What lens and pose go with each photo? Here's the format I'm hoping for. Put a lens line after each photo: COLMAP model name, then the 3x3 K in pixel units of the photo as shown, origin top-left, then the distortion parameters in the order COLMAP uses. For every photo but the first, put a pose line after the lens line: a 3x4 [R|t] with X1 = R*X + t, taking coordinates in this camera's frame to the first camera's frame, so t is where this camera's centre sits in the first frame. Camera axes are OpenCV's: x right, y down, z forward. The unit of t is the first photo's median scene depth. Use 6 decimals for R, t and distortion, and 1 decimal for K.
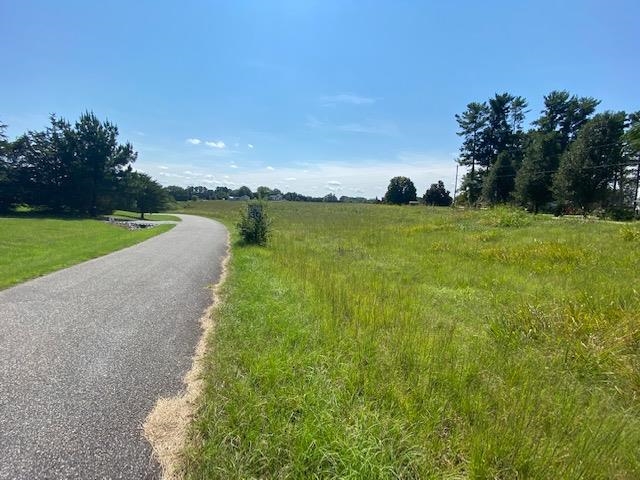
lens RADIAL K [[256.6, 0, 320.0], [0, 256.6, 240.0], [0, 0, 1]] dist [0.001319, -0.000130]
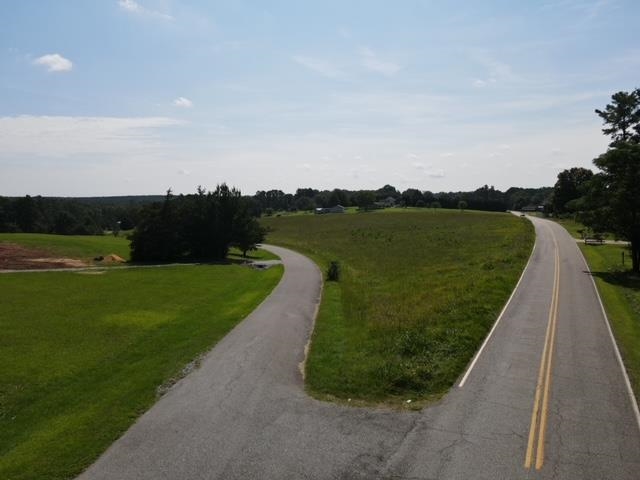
lens RADIAL K [[486.6, 0, 320.0], [0, 486.6, 240.0], [0, 0, 1]] dist [0.041625, 0.002168]
pose [[0.946607, -0.027235, -0.321238, 1.124334], [0.009151, 0.998294, -0.057669, -0.101610], [0.322260, 0.051651, 0.945241, -3.423461]]
